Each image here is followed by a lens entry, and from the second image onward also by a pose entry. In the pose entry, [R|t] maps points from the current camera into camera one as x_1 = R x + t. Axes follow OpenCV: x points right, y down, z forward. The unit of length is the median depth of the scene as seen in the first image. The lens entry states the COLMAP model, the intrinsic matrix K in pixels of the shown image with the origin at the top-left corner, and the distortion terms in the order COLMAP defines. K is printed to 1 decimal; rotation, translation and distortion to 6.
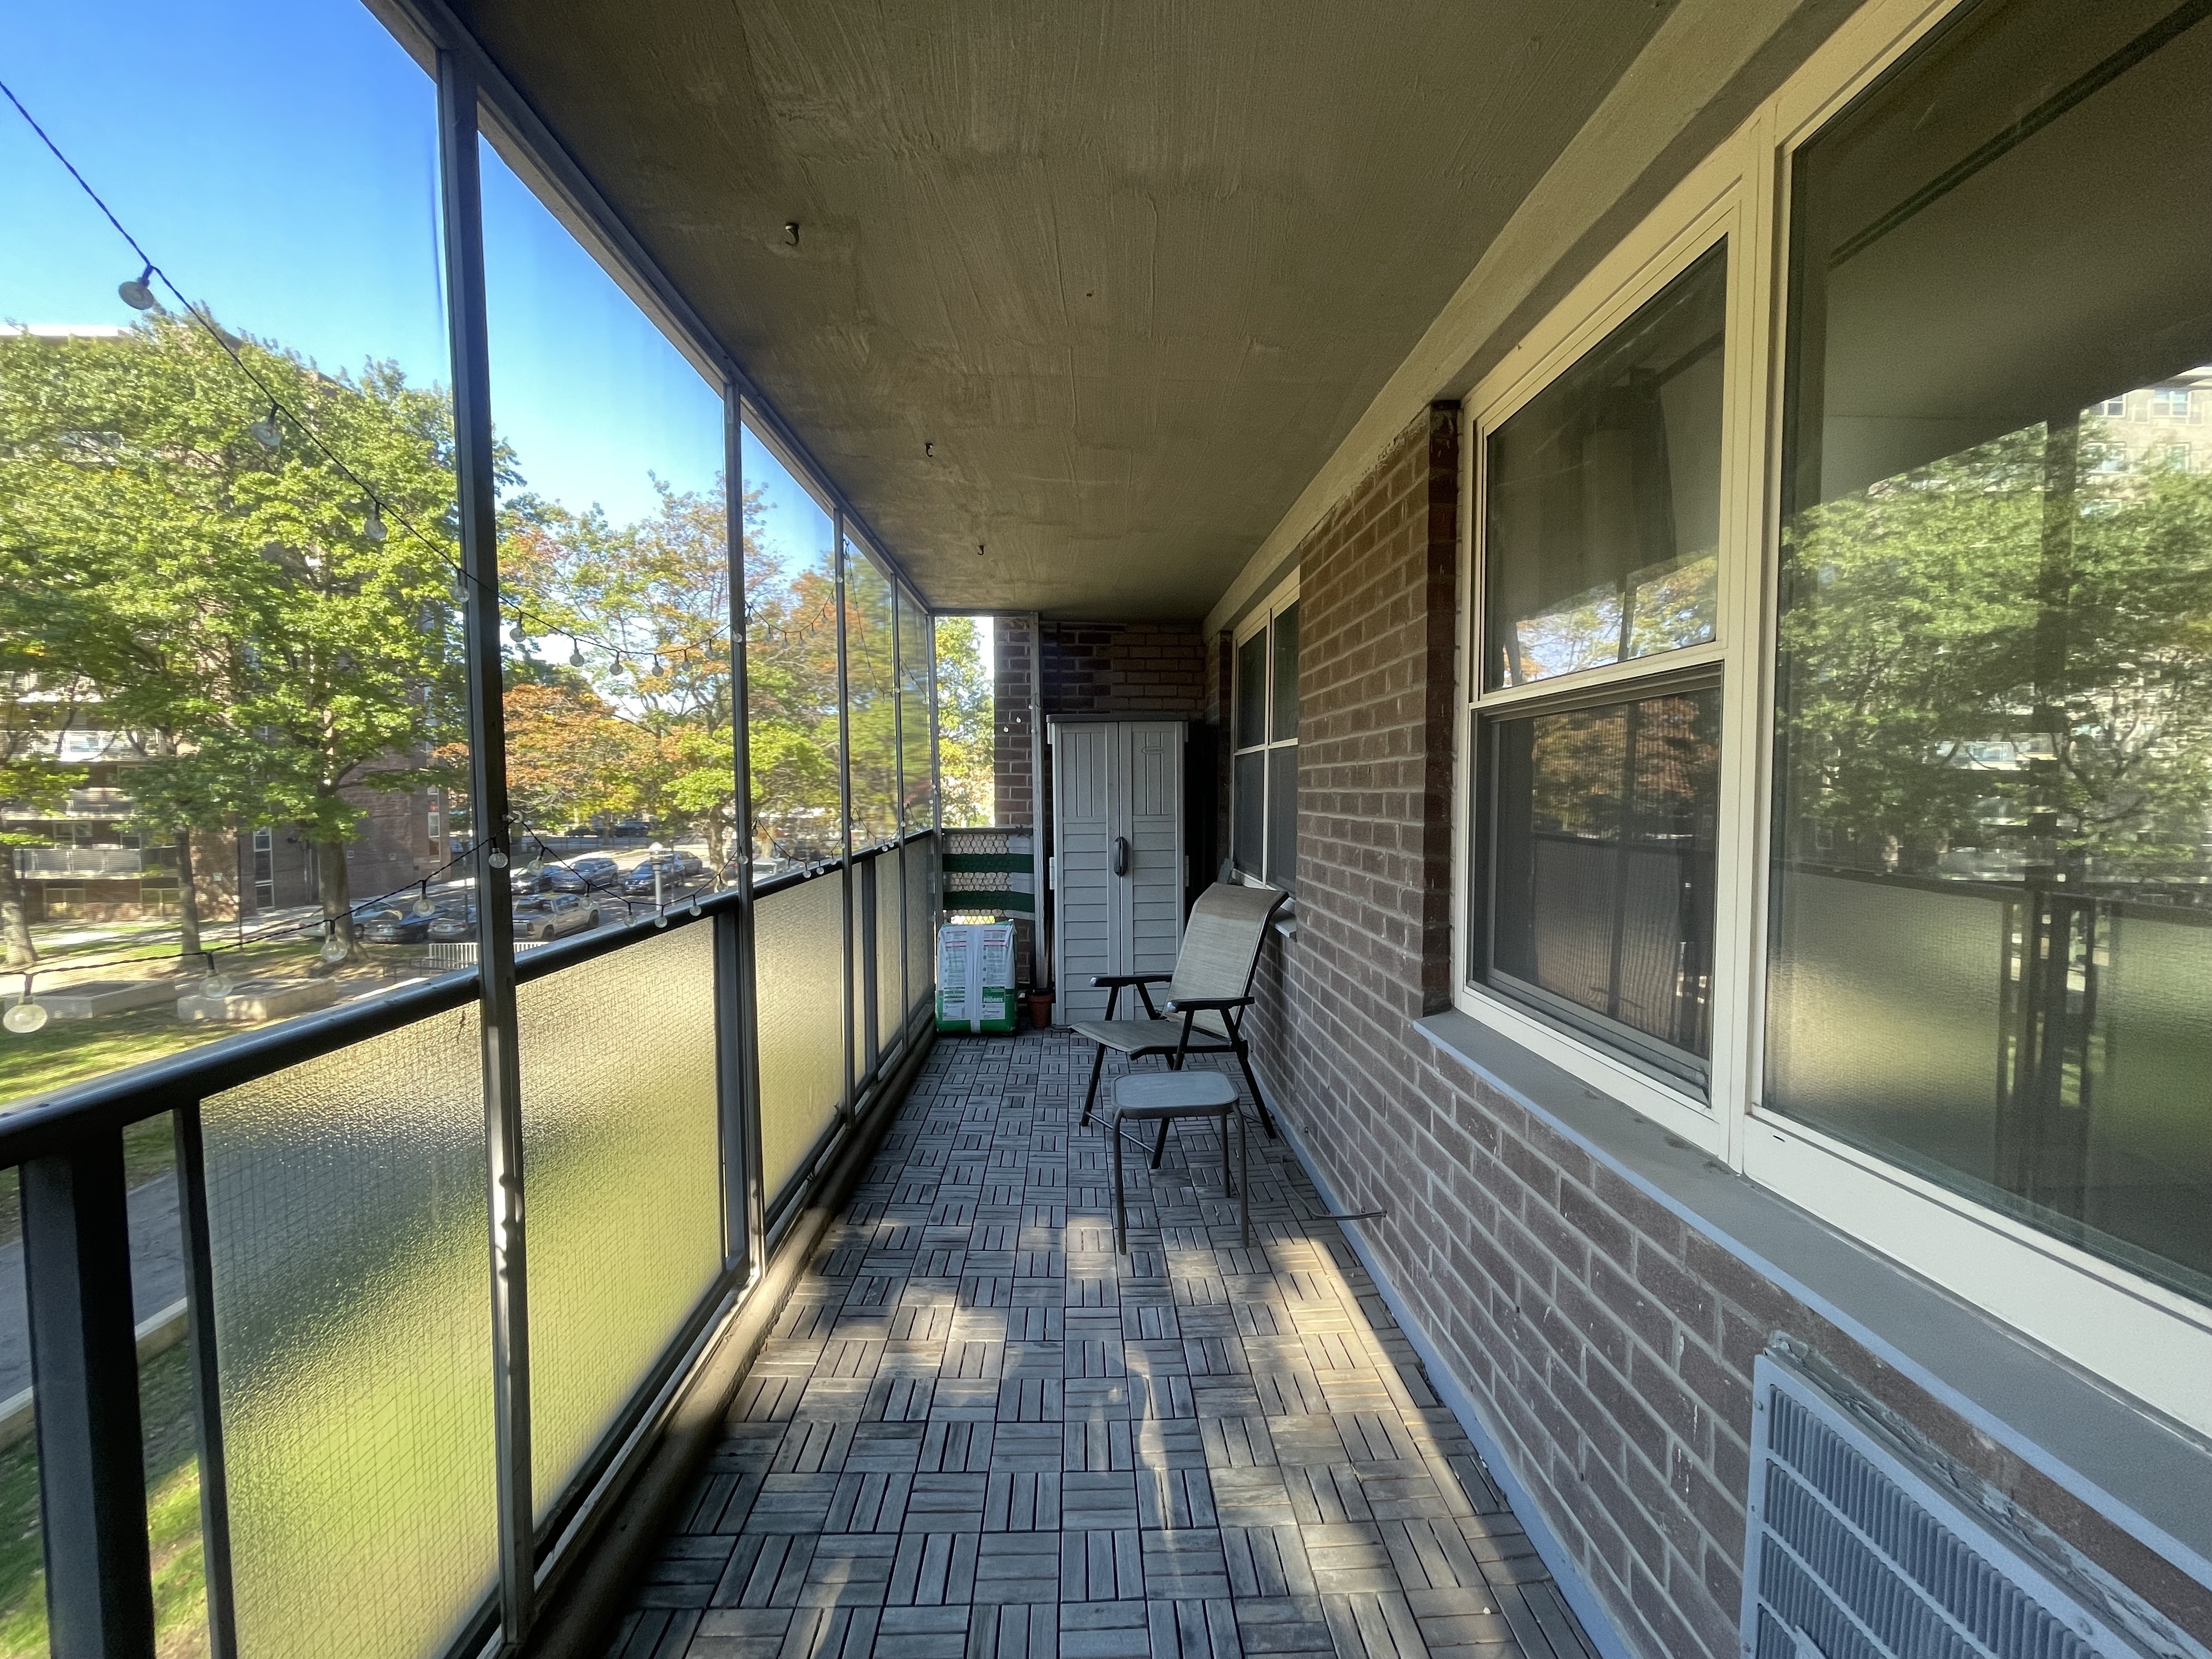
lens RADIAL K [[893.9, 0, 1097.5], [0, 893.9, 829.6], [0, 0, 1]] dist [-0.002353, -0.000491]
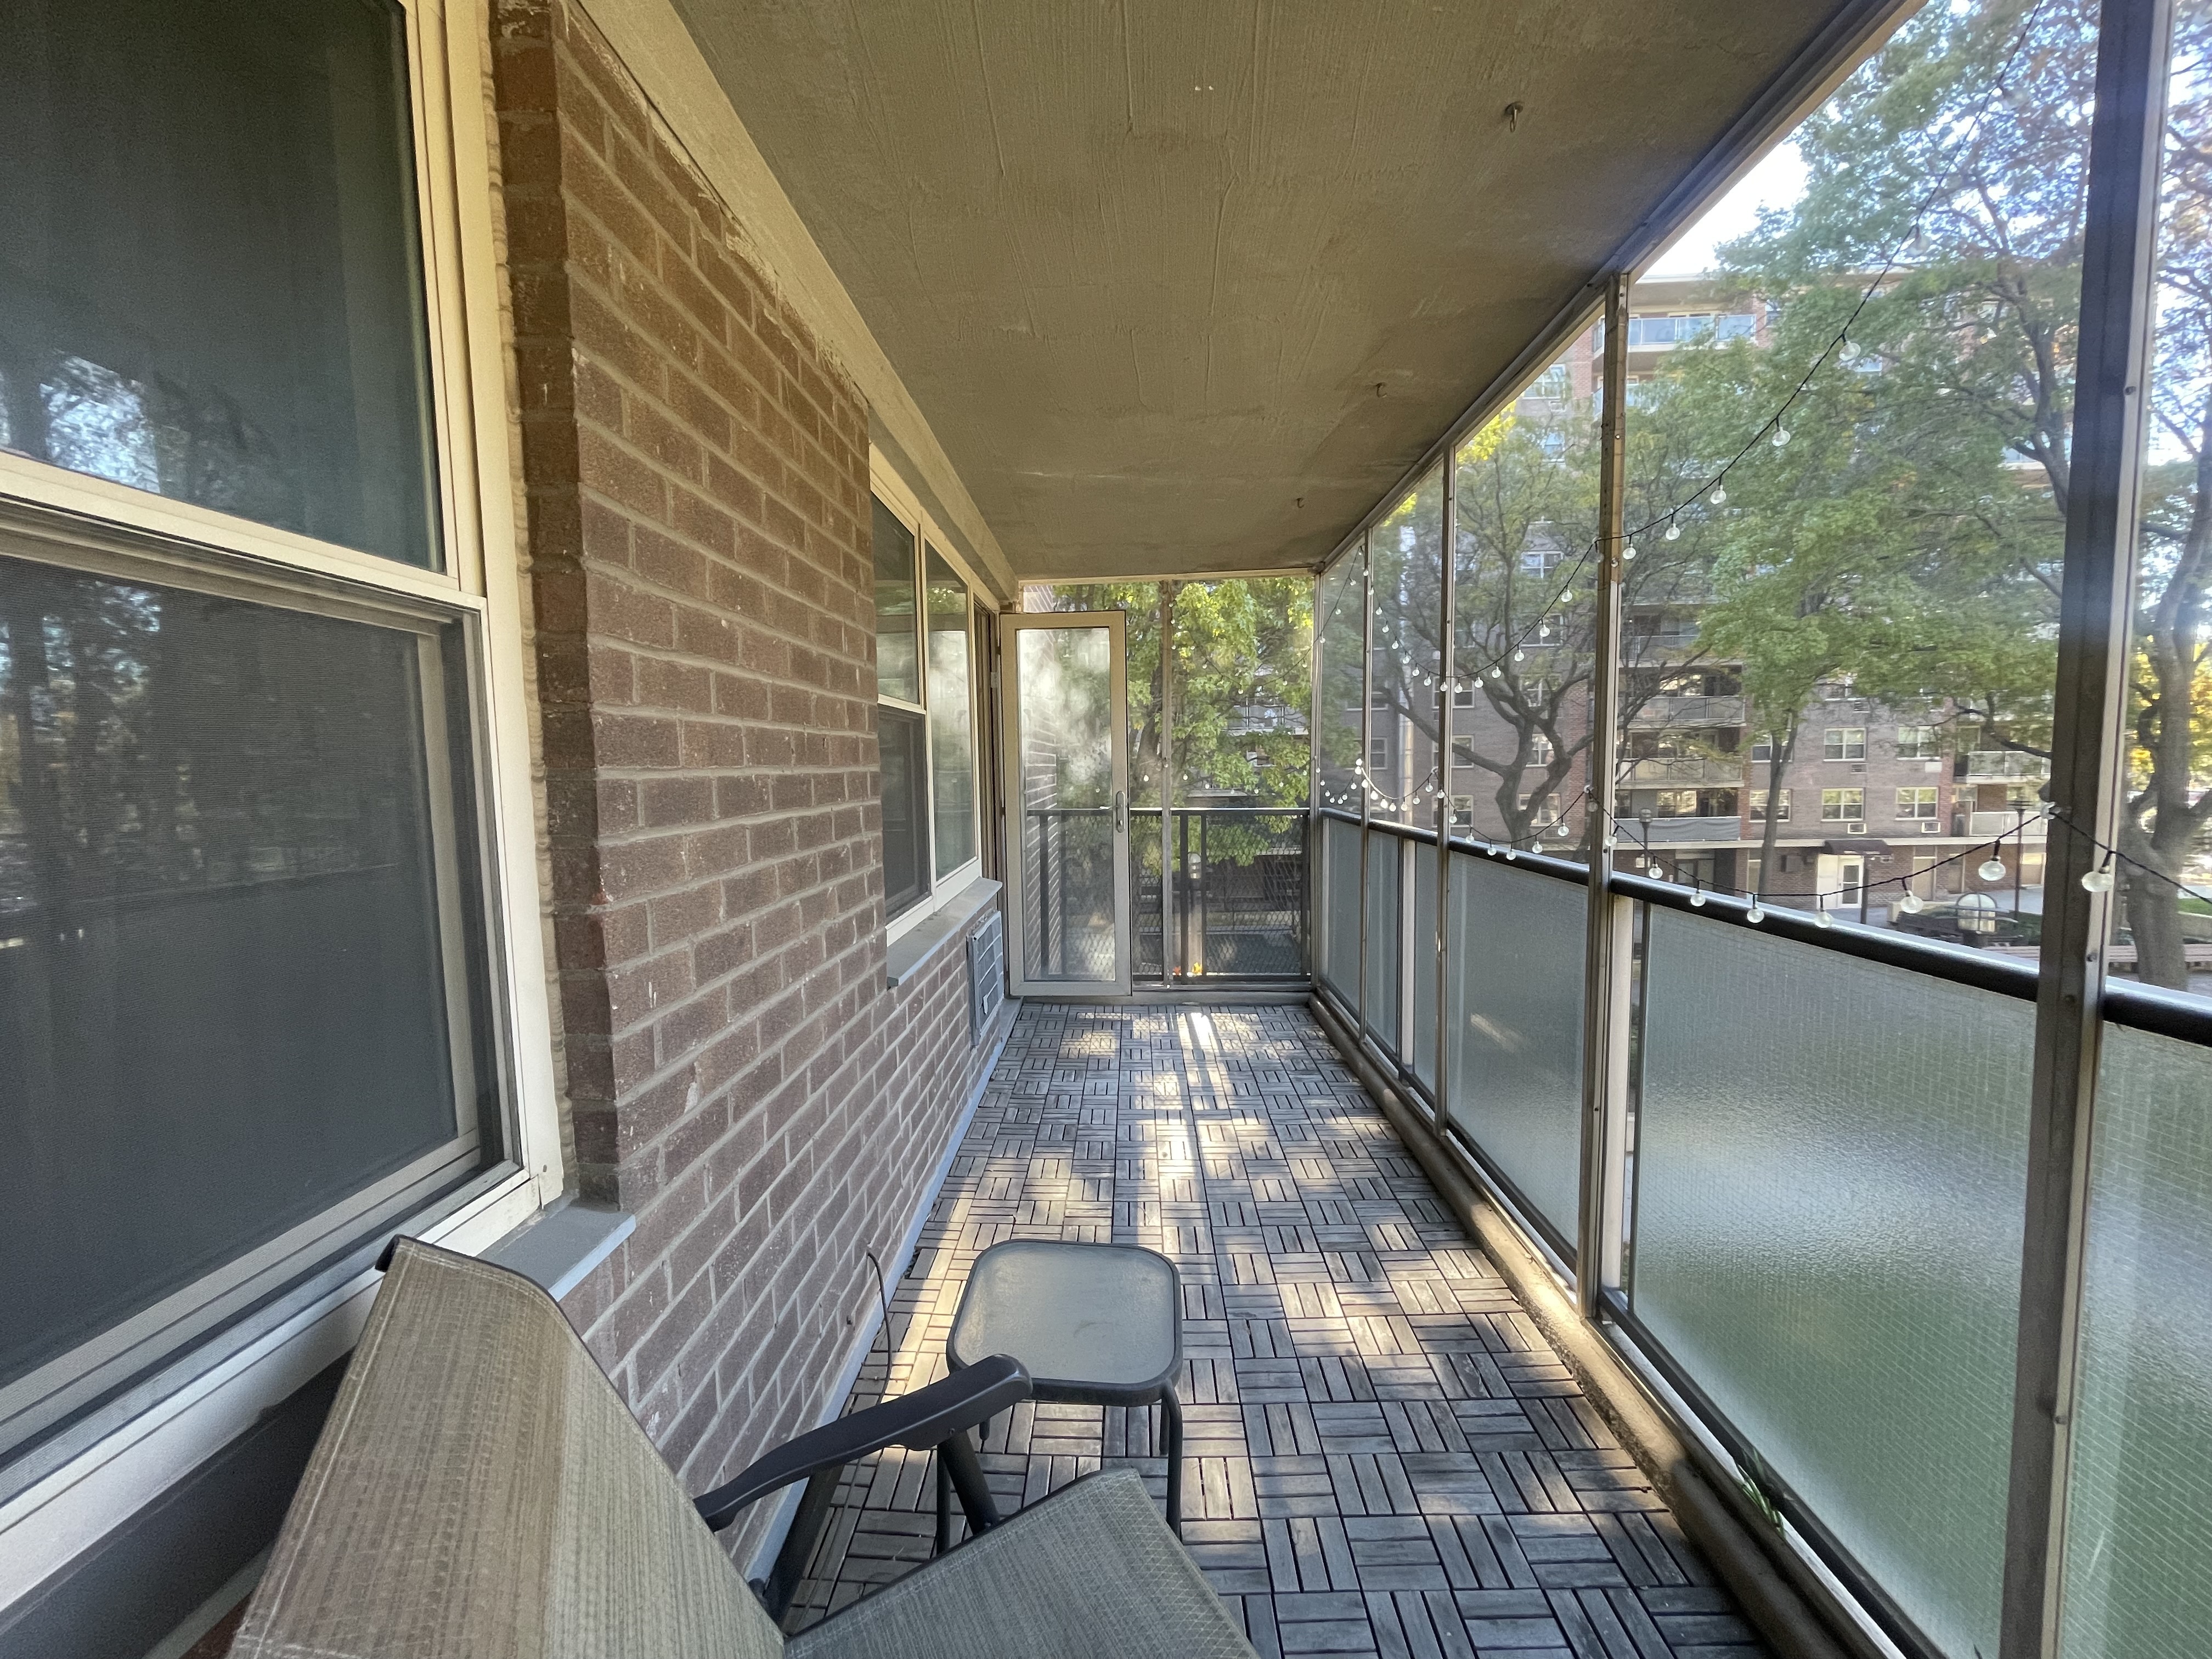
lens RADIAL K [[893.9, 0, 1097.5], [0, 893.9, 829.6], [0, 0, 1]] dist [-0.002353, -0.000491]
pose [[-0.997911, 0.012047, 0.063473, 0.035339], [0.019640, 0.992531, 0.120402, -0.088788], [-0.061548, 0.121397, -0.990694, 1.910338]]
